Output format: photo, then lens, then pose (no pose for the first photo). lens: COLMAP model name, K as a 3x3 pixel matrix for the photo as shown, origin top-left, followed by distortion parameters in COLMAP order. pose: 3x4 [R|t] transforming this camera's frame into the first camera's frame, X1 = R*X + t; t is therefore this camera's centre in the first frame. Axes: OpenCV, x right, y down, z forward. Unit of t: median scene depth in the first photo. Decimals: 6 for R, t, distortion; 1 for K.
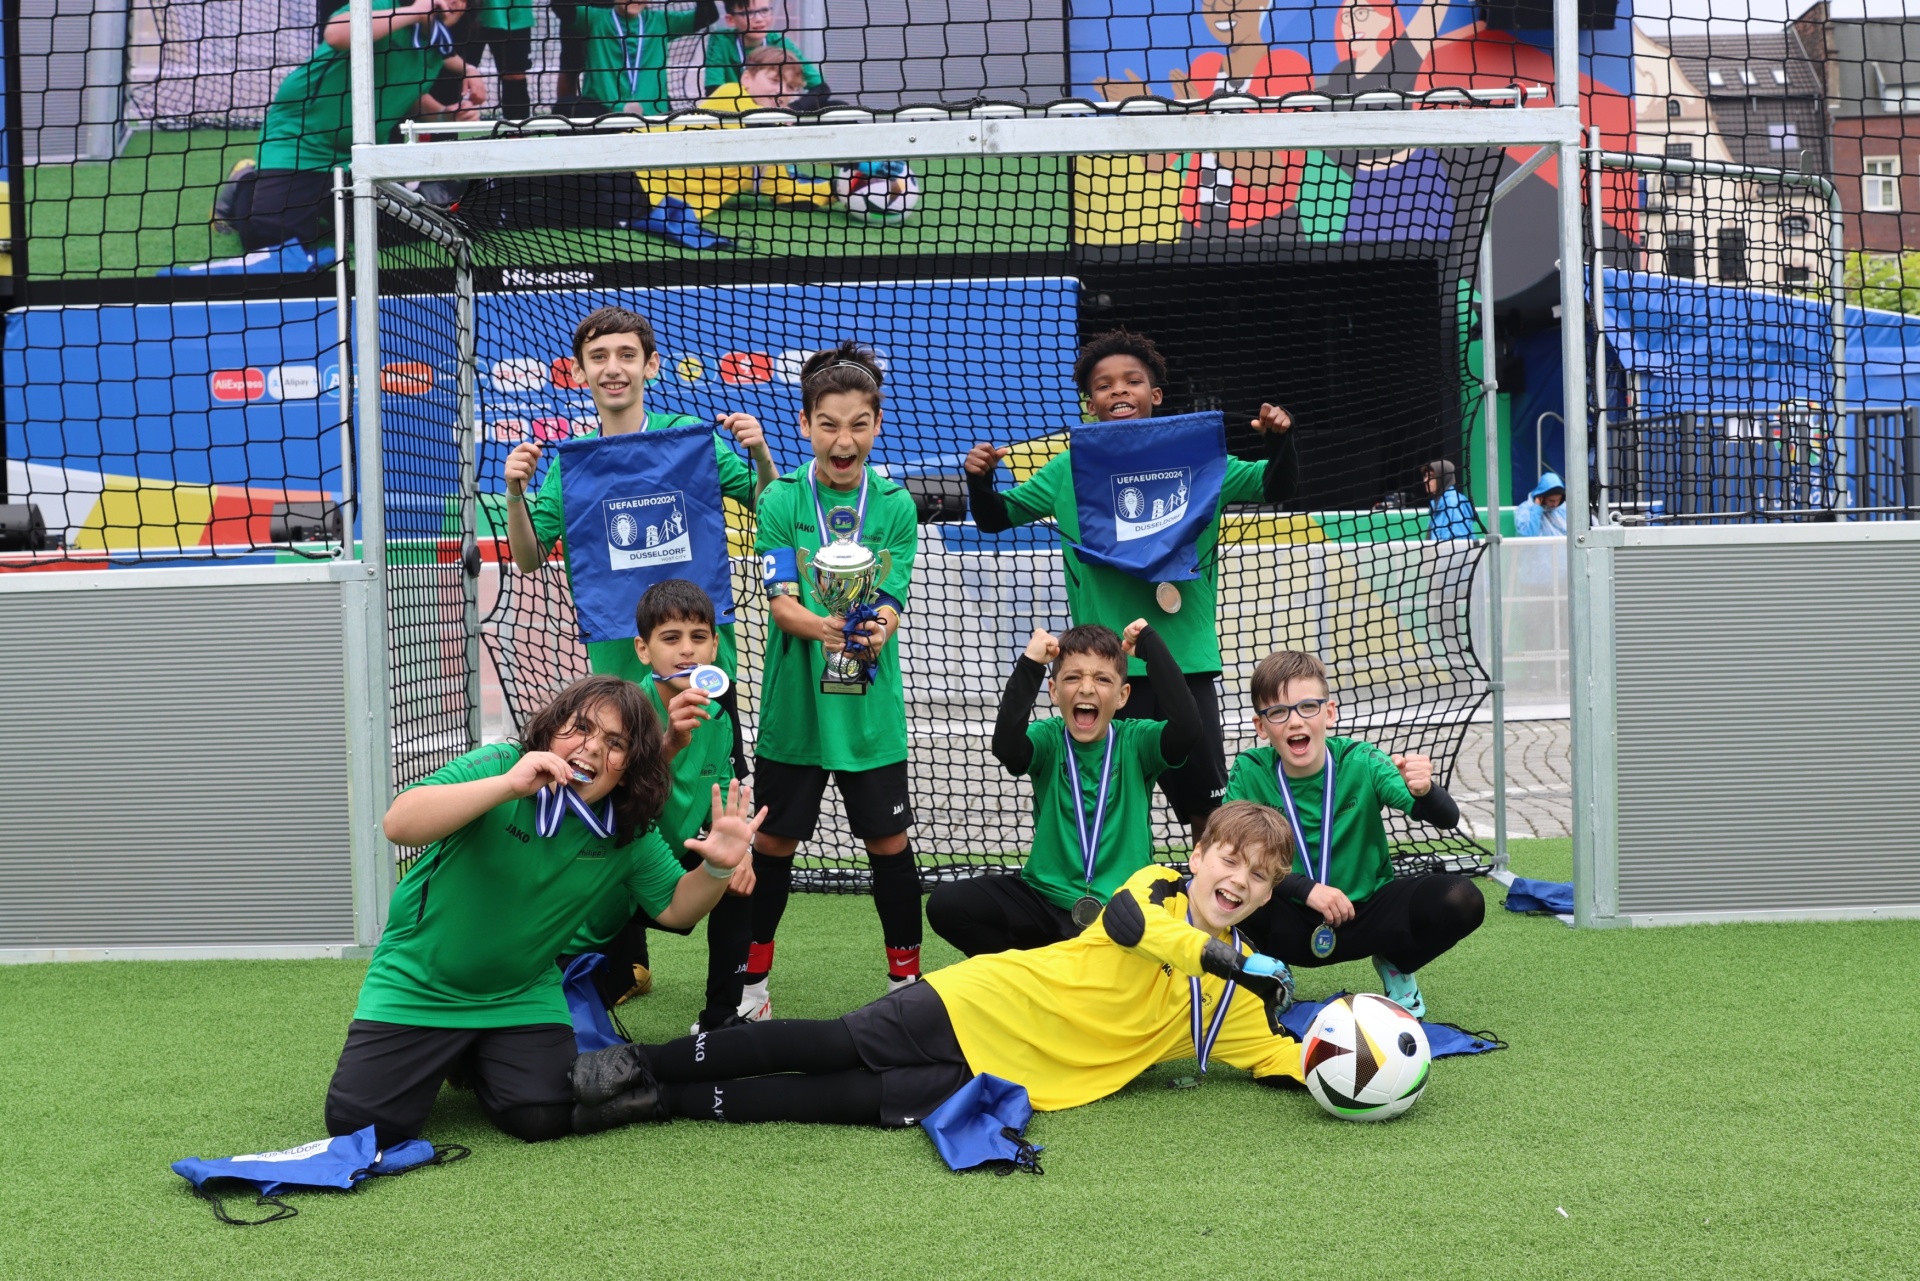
lens RADIAL K [[2095.7, 0, 960.0], [0, 2095.7, 640.5], [0, 0, 1]] dist [-0.127842, 0.125677]
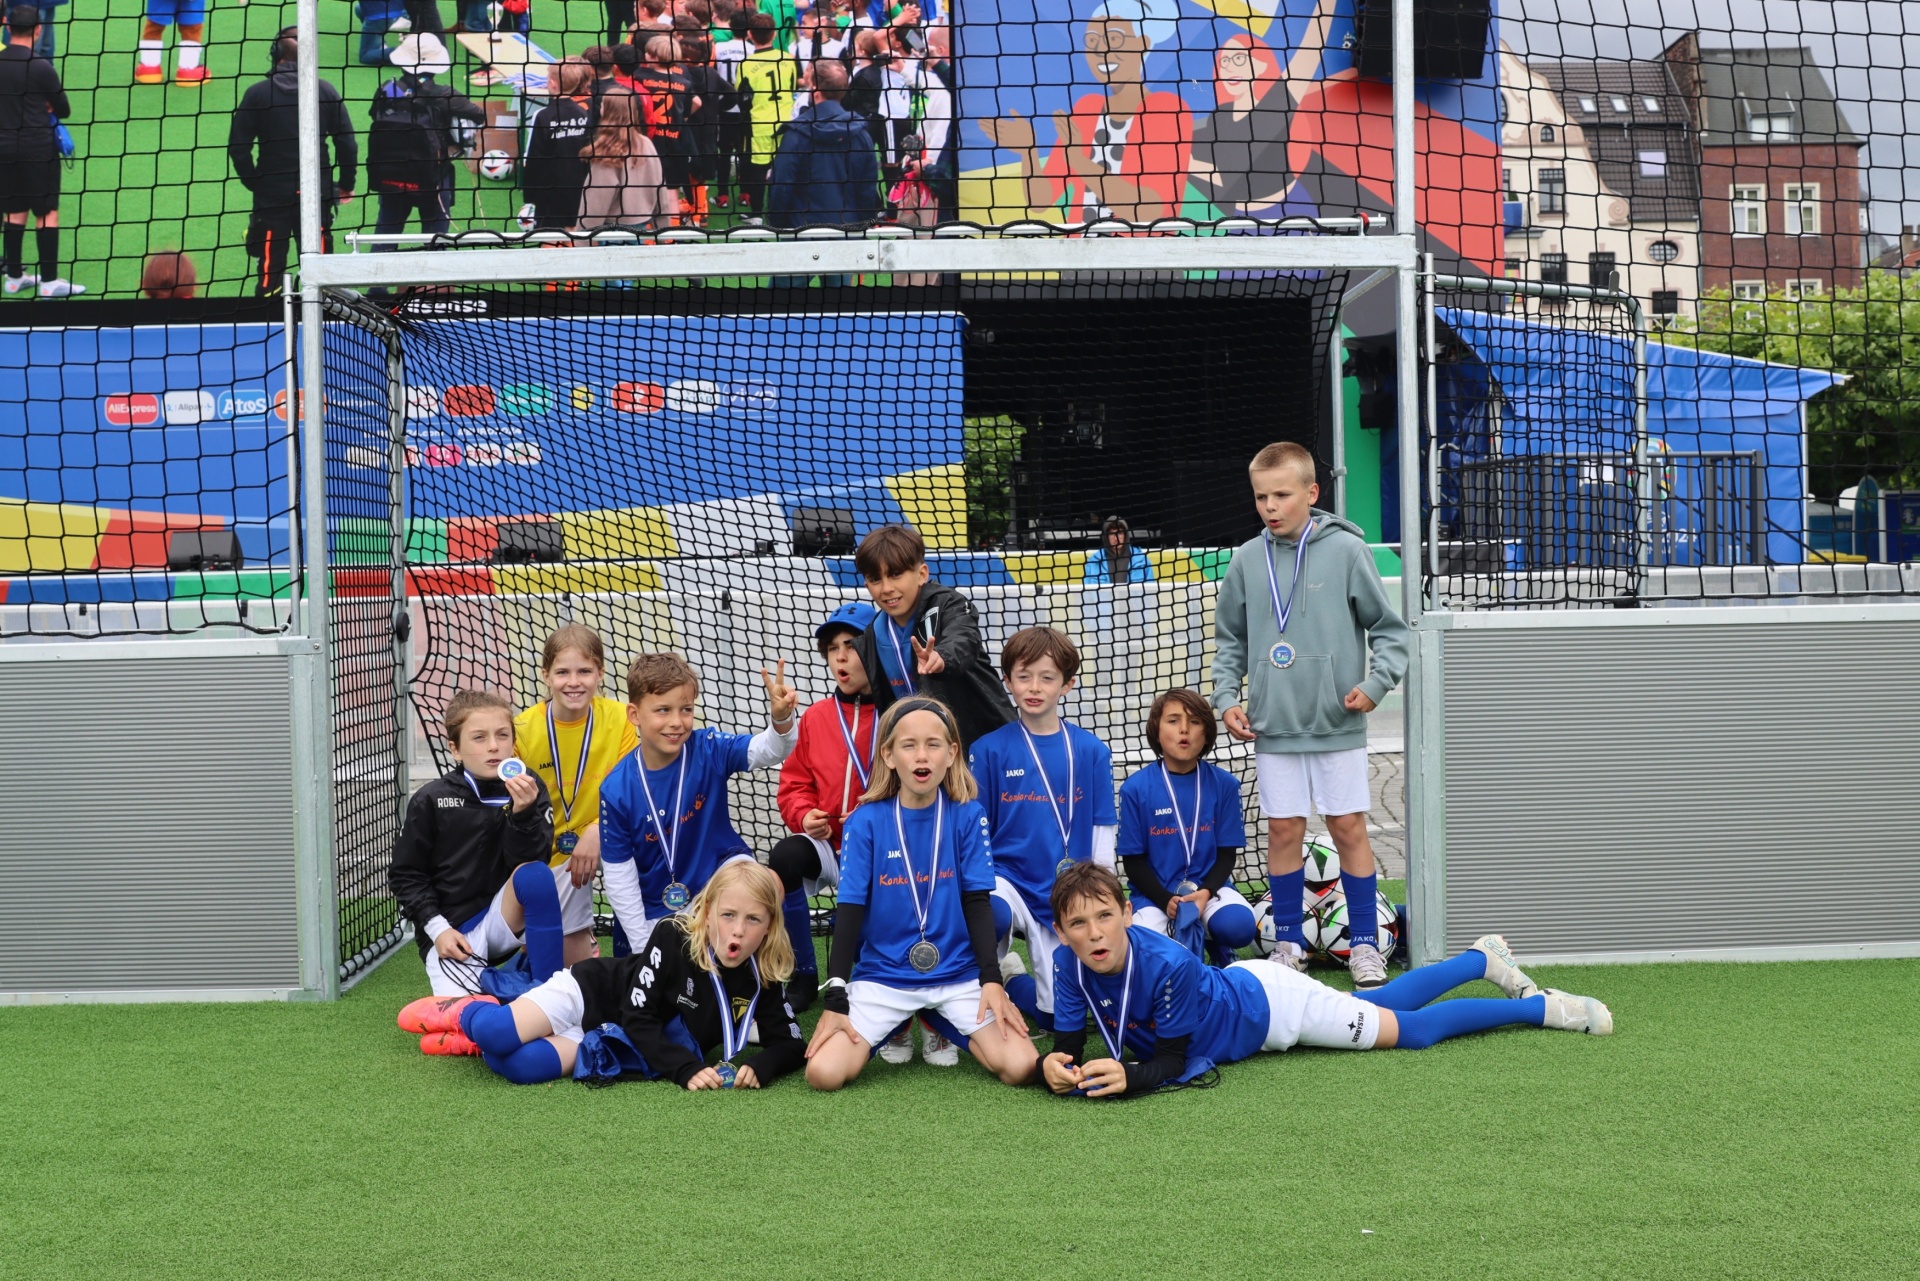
lens RADIAL K [[2095.7, 0, 960.0], [0, 2095.7, 640.5], [0, 0, 1]] dist [-0.127842, 0.125677]
pose [[0.998417, 0.004473, 0.056060, -0.006885], [-0.004233, 0.999981, -0.004390, -0.030269], [-0.056079, 0.004146, 0.998418, -0.096963]]
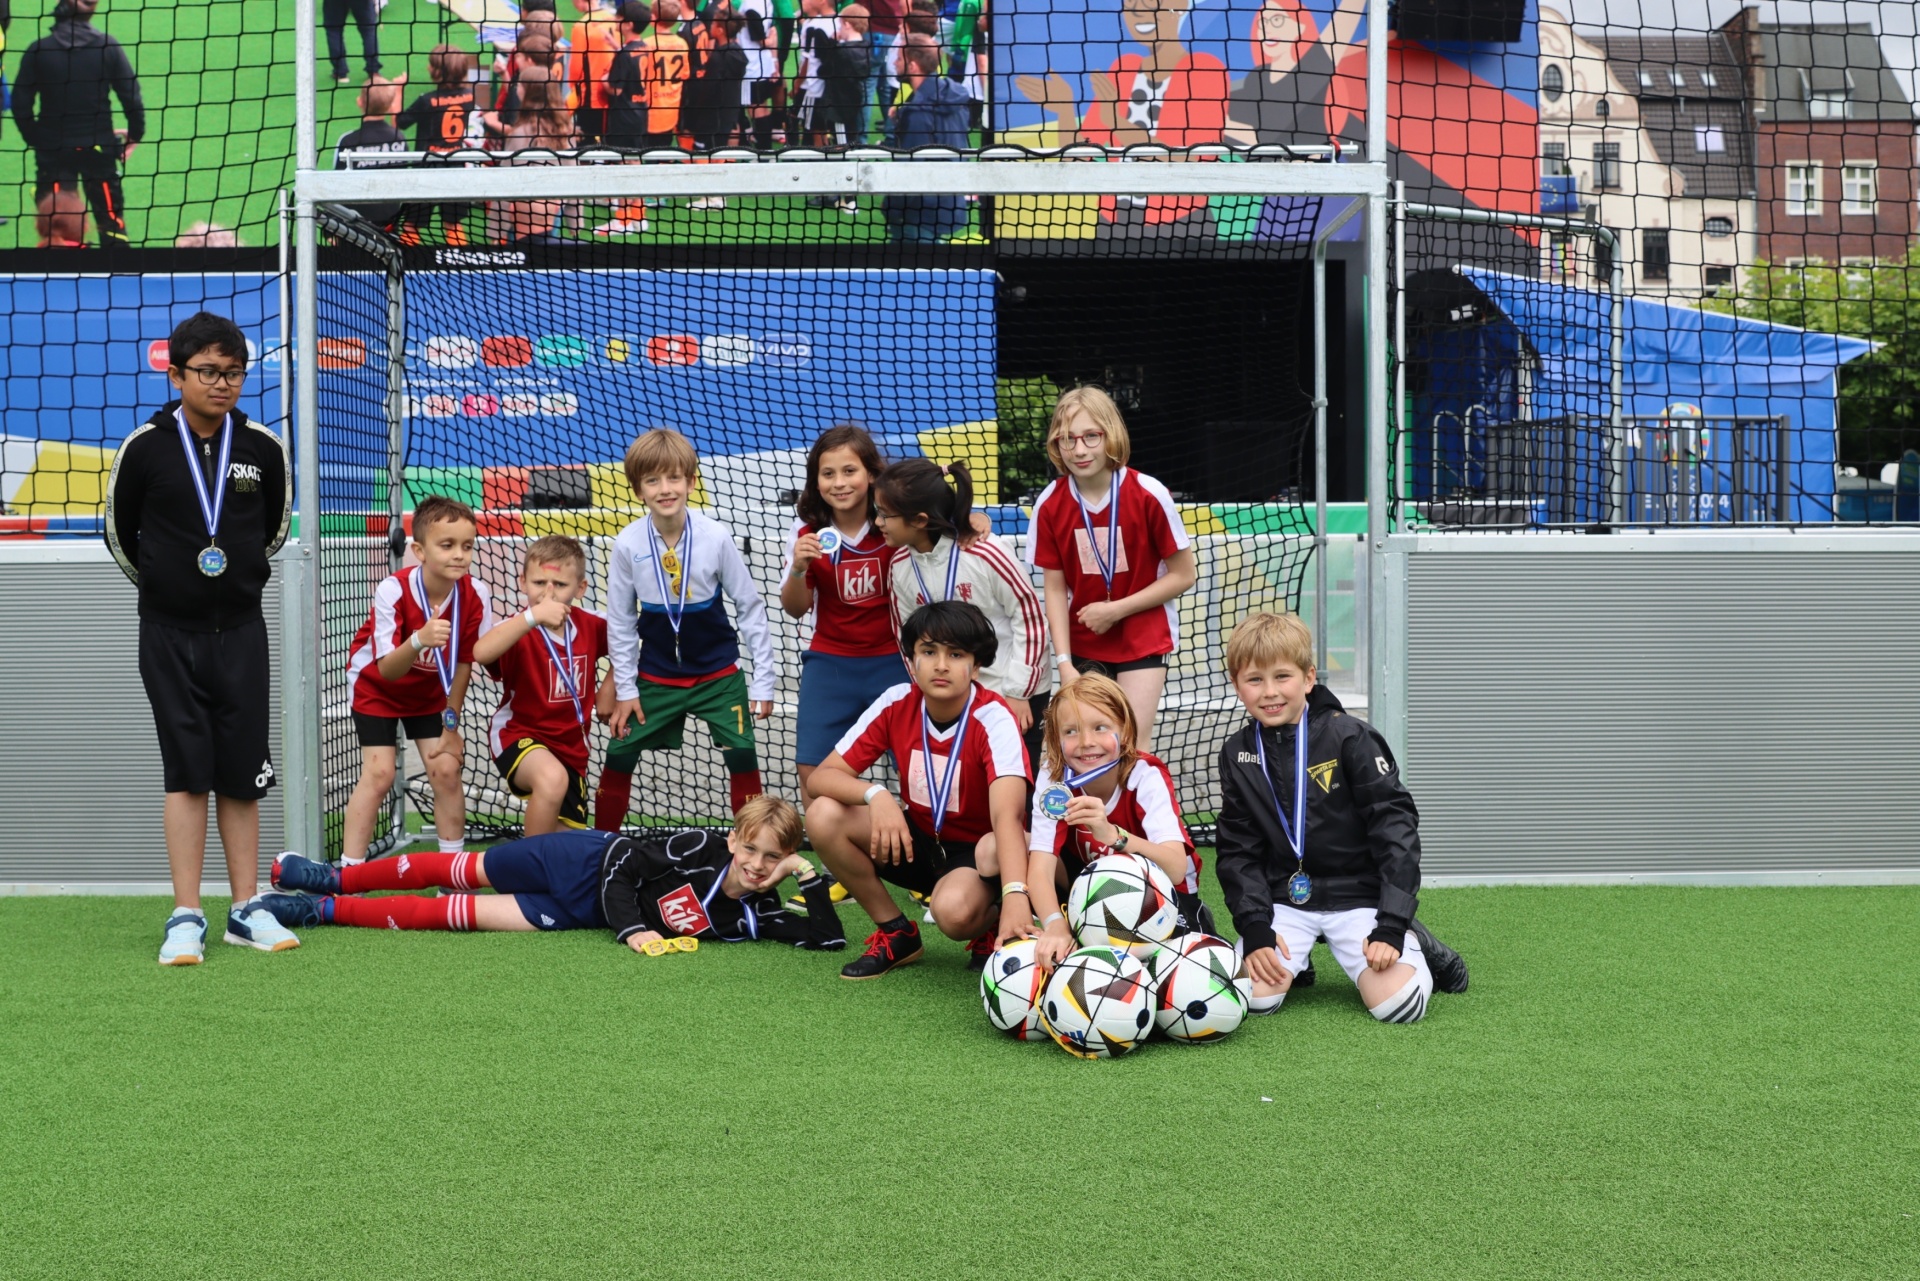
lens RADIAL K [[2095.7, 0, 960.0], [0, 2095.7, 640.5], [0, 0, 1]] dist [-0.127842, 0.125677]
pose [[0.999284, 0.019408, 0.032477, 0.031286], [-0.019747, 0.999753, 0.010157, -0.003303], [-0.032272, -0.010791, 0.999421, -0.120471]]
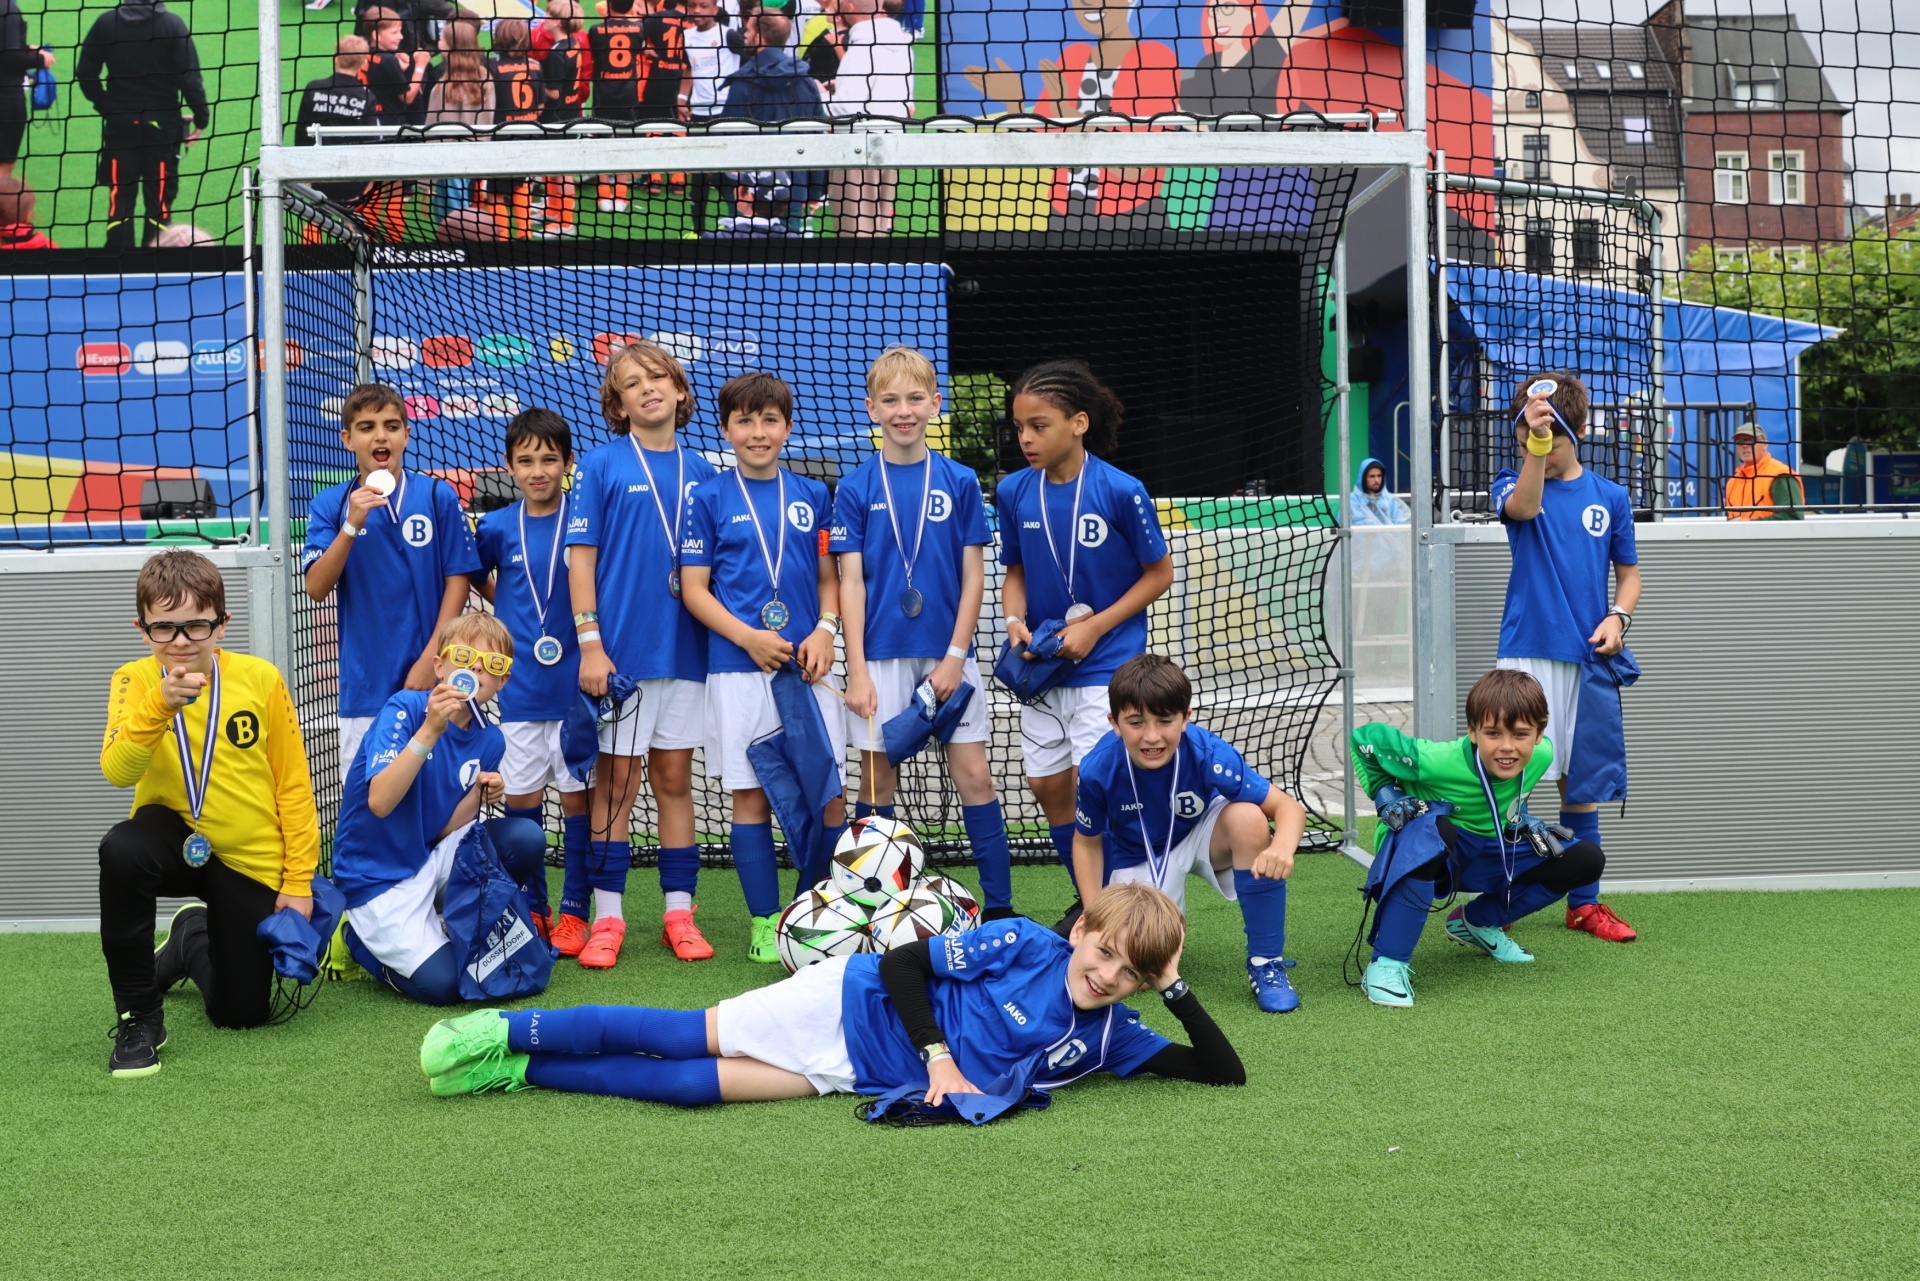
lens RADIAL K [[2095.7, 0, 960.0], [0, 2095.7, 640.5], [0, 0, 1]] dist [-0.127842, 0.125677]
pose [[0.997867, 0.005170, 0.065074, -0.008633], [-0.005854, 0.999930, 0.010327, -0.004151], [-0.065016, -0.010686, 0.997827, -0.052917]]
